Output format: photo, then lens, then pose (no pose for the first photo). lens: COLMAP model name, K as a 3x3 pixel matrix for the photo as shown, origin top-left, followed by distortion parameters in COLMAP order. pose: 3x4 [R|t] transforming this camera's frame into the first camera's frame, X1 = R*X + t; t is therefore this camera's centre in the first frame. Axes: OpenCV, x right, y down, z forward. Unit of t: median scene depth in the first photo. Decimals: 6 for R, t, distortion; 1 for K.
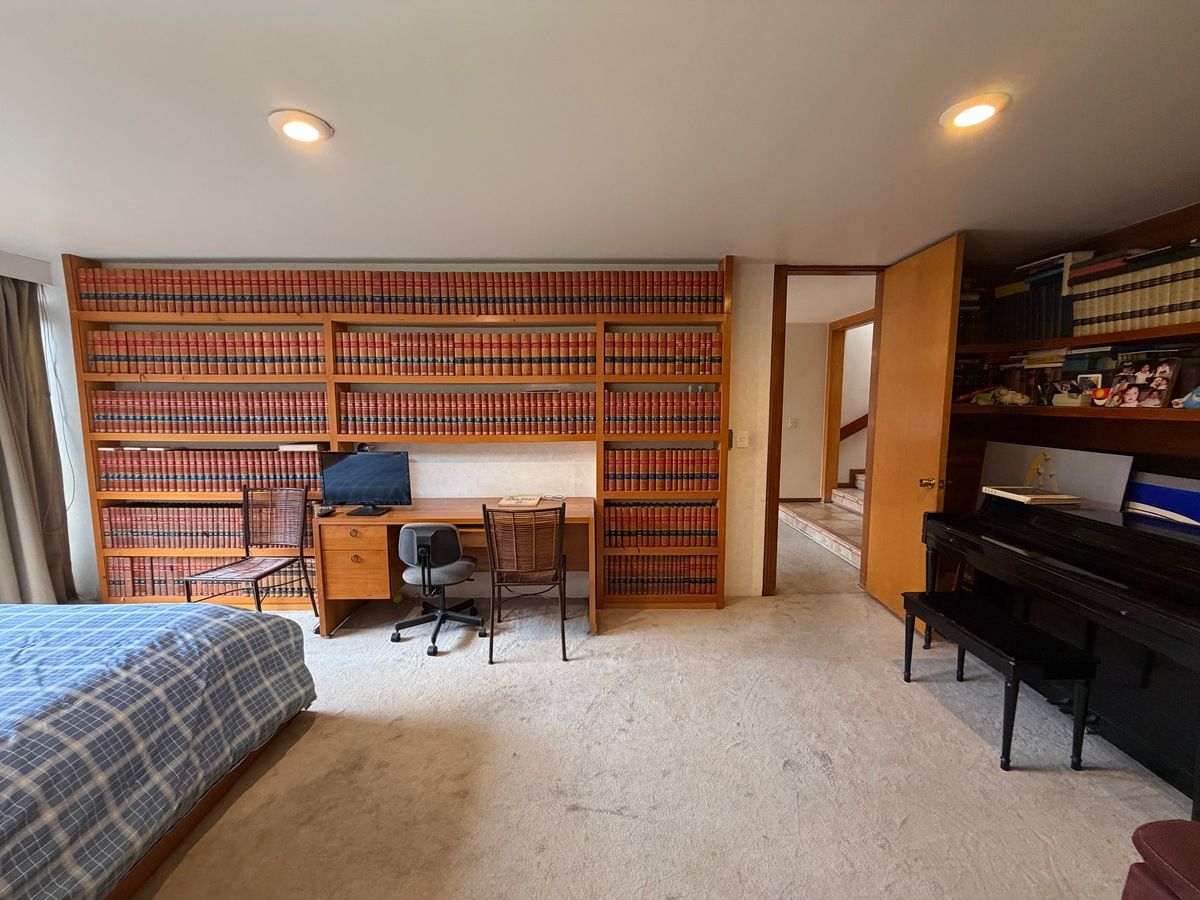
lens RADIAL K [[483.5, 0, 599.4], [0, 483.5, 449.1], [0, 0, 1]] dist [0.000763, 0.000605]
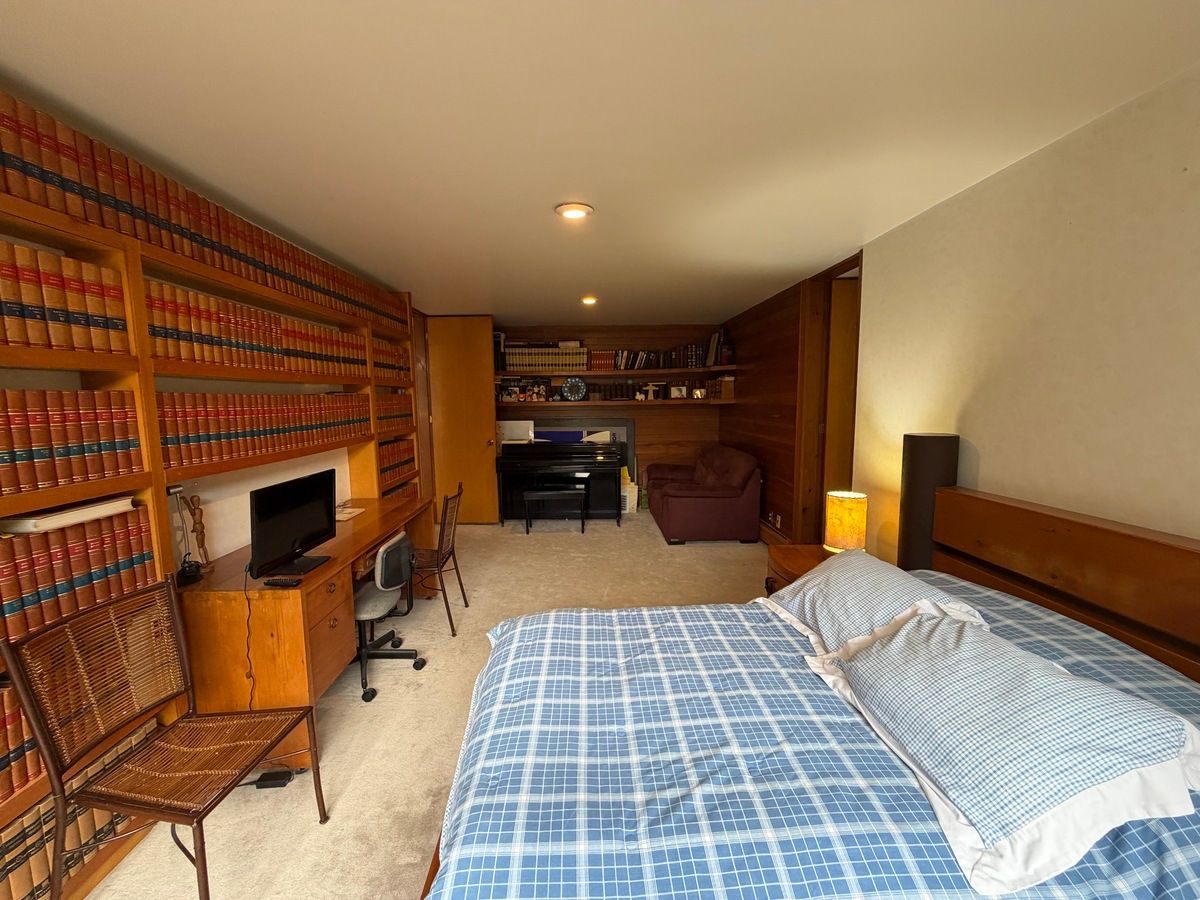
lens RADIAL K [[483.5, 0, 599.0], [0, 483.5, 451.8], [0, 0, 1]] dist [0.000763, 0.000605]
pose [[-0.019692, -0.113782, 0.993311, -1.324378], [0.112486, 0.986943, 0.115283, -0.071829], [-0.993458, 0.114004, -0.006636, 0.637258]]
